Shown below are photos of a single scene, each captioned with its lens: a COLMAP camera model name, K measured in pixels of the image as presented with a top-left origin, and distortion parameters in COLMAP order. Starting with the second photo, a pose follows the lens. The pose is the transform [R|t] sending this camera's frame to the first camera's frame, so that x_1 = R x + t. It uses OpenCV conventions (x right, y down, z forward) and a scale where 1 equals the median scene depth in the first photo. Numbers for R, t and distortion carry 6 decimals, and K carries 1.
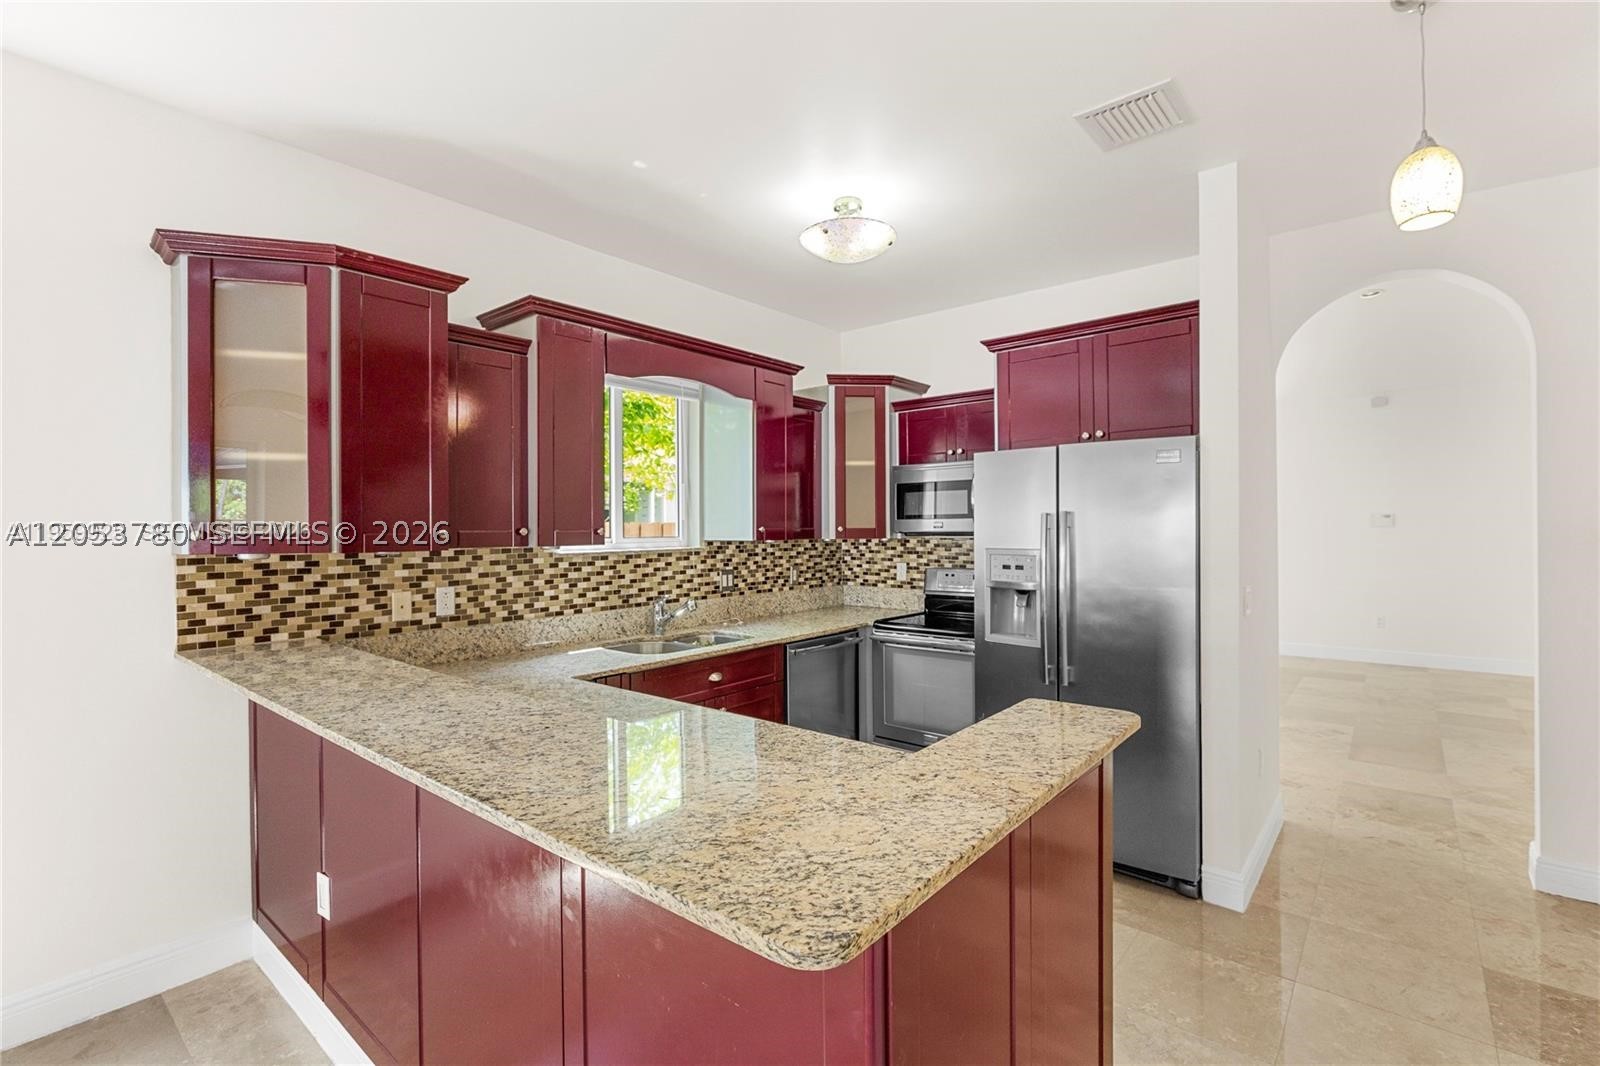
lens RADIAL K [[719.7, 0, 803.1], [0, 719.7, 533.0], [0, 0, 1]] dist [0.001616, -0.001238]
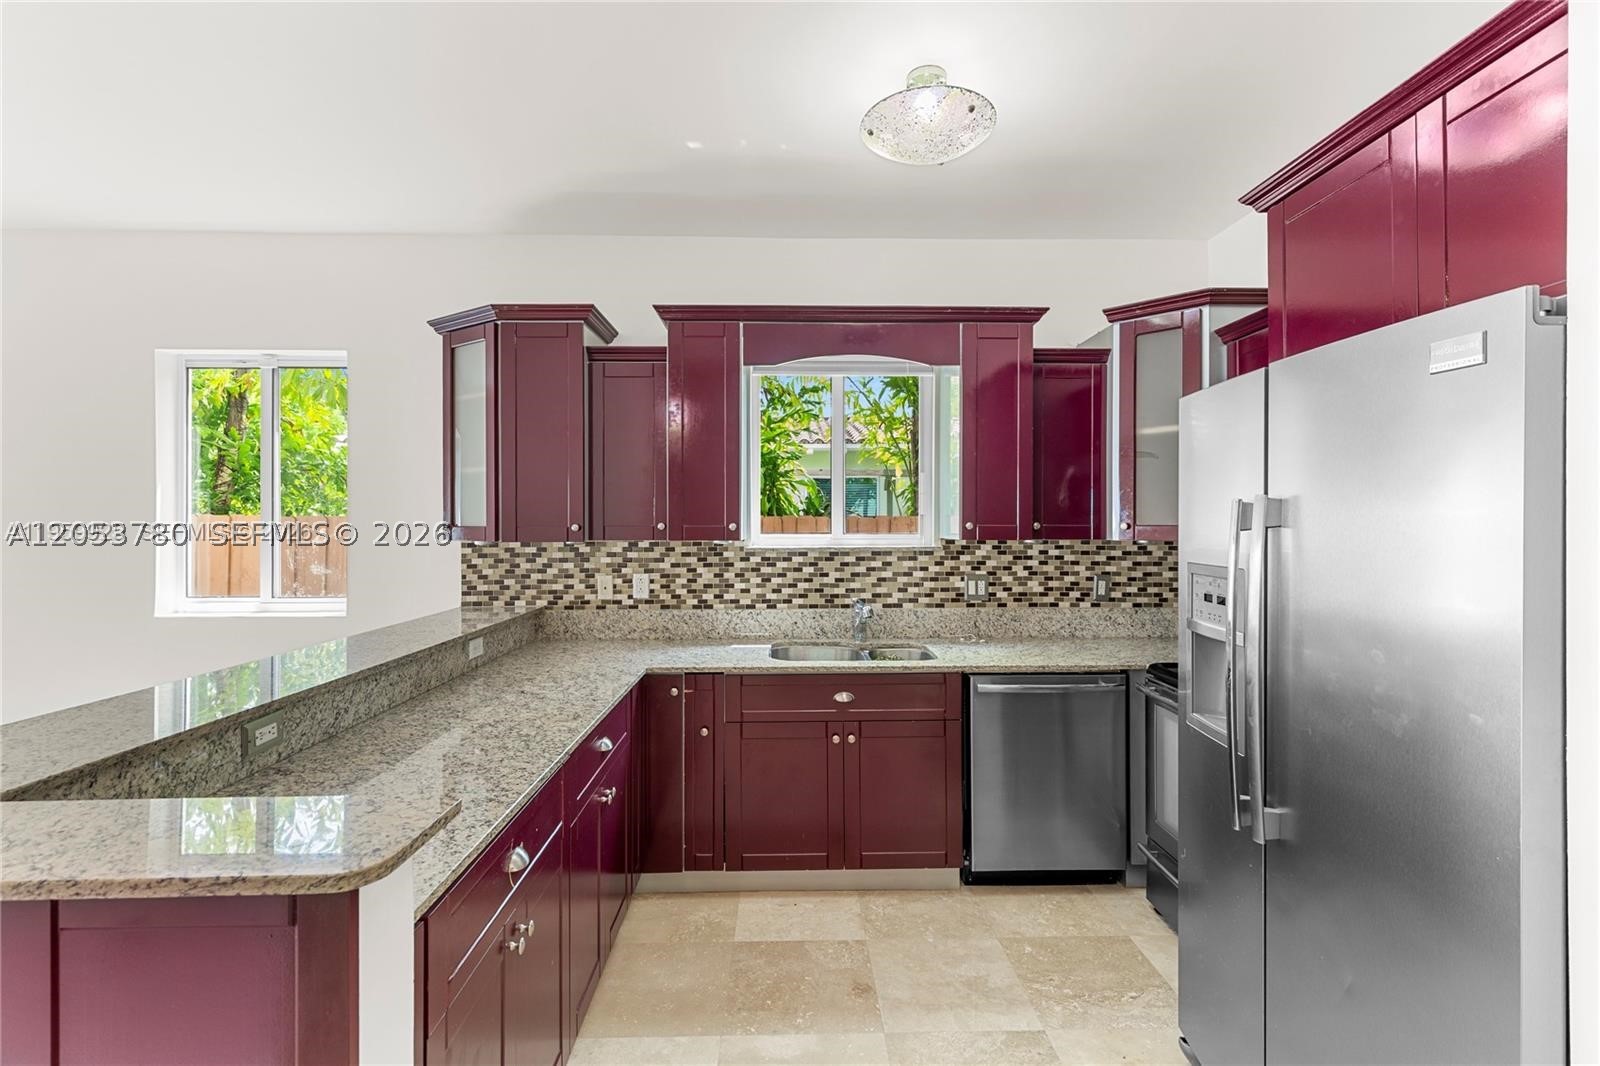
lens RADIAL K [[719.7, 0, 799.7], [0, 719.7, 526.6], [0, 0, 1]] dist [0.001616, -0.001238]
pose [[0.662380, 0.009752, -0.749104, 0.477461], [-0.009155, 0.999946, 0.004923, -0.007535], [0.749112, 0.003597, 0.662434, 0.385011]]
